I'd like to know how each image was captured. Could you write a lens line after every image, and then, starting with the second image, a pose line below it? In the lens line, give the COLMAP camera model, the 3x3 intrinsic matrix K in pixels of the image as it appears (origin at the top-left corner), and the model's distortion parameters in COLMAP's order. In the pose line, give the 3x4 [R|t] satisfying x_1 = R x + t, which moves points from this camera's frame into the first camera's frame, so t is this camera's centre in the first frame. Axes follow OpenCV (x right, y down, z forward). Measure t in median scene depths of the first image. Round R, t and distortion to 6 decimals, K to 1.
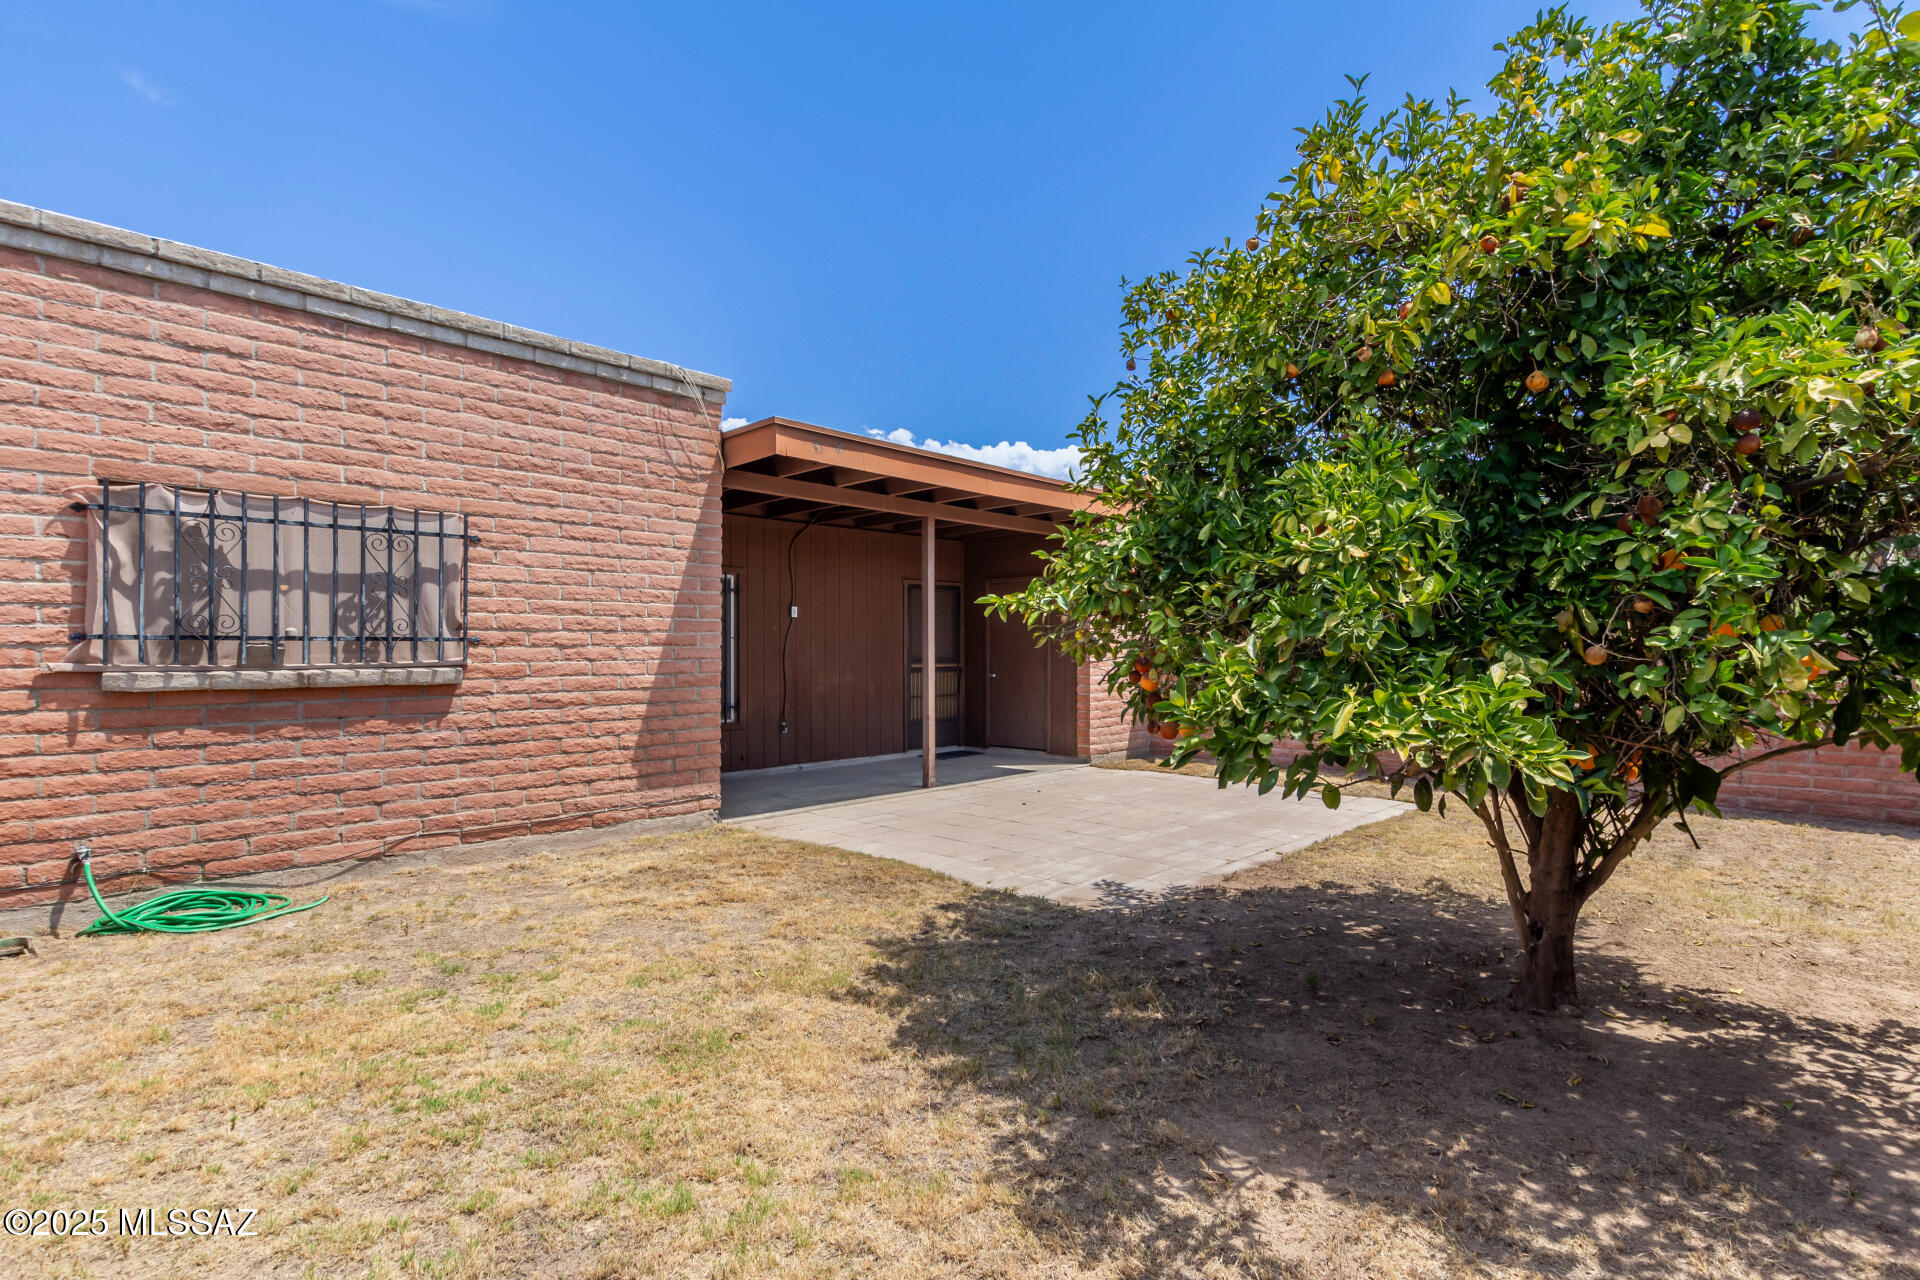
lens RADIAL K [[960.5, 0, 967.7], [0, 960.5, 643.9], [0, 0, 1]] dist [0.018818, -0.003138]
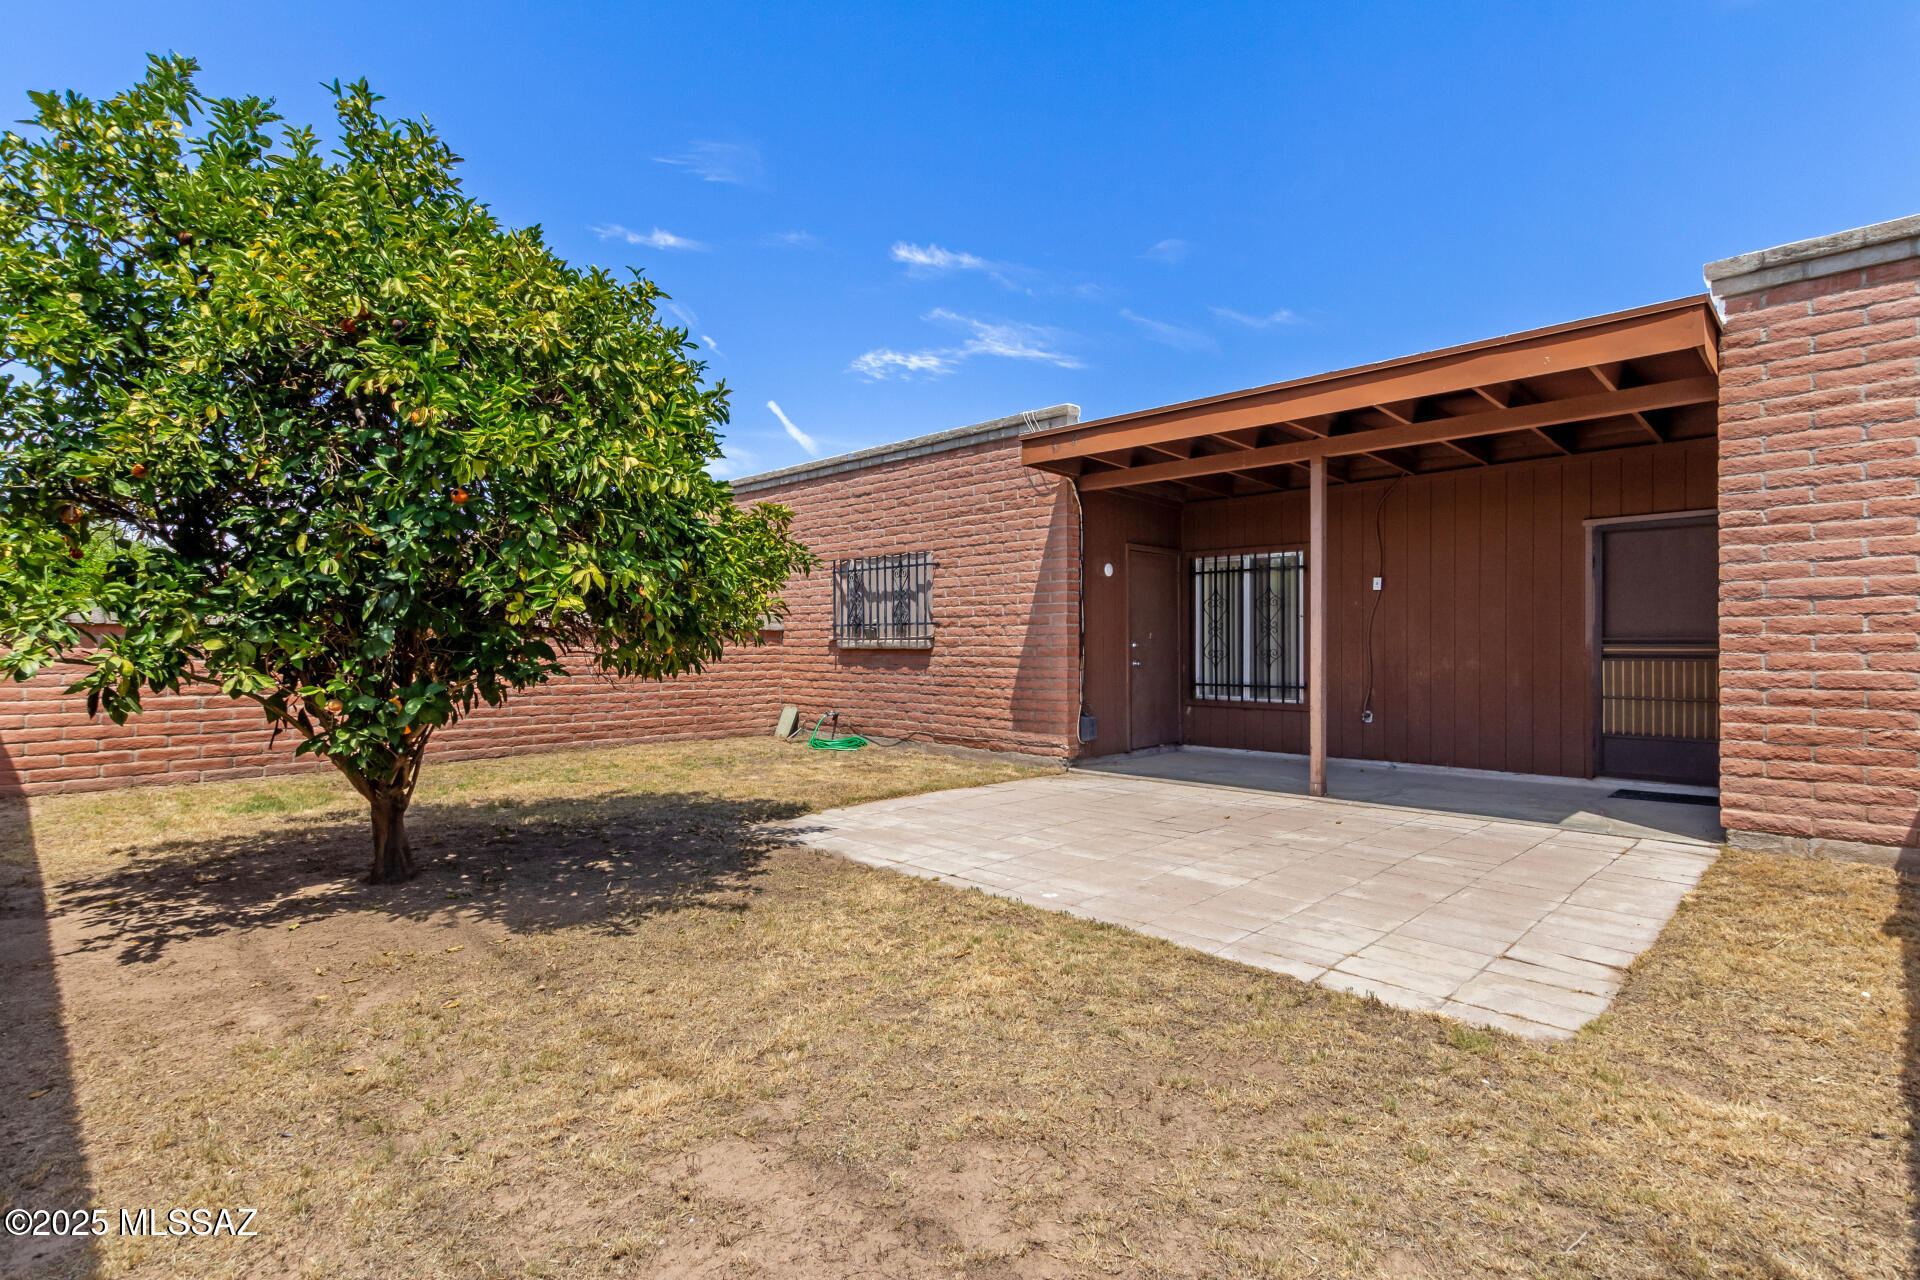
lens RADIAL K [[933.5, 0, 975.2], [0, 933.5, 639.7], [0, 0, 1]] dist [0.005251, 0.000723]
pose [[-0.034332, -0.008902, -0.999371, 1.162113], [0.001917, 0.999958, -0.008973, 0.040419], [0.999409, -0.002224, -0.034313, 1.158461]]
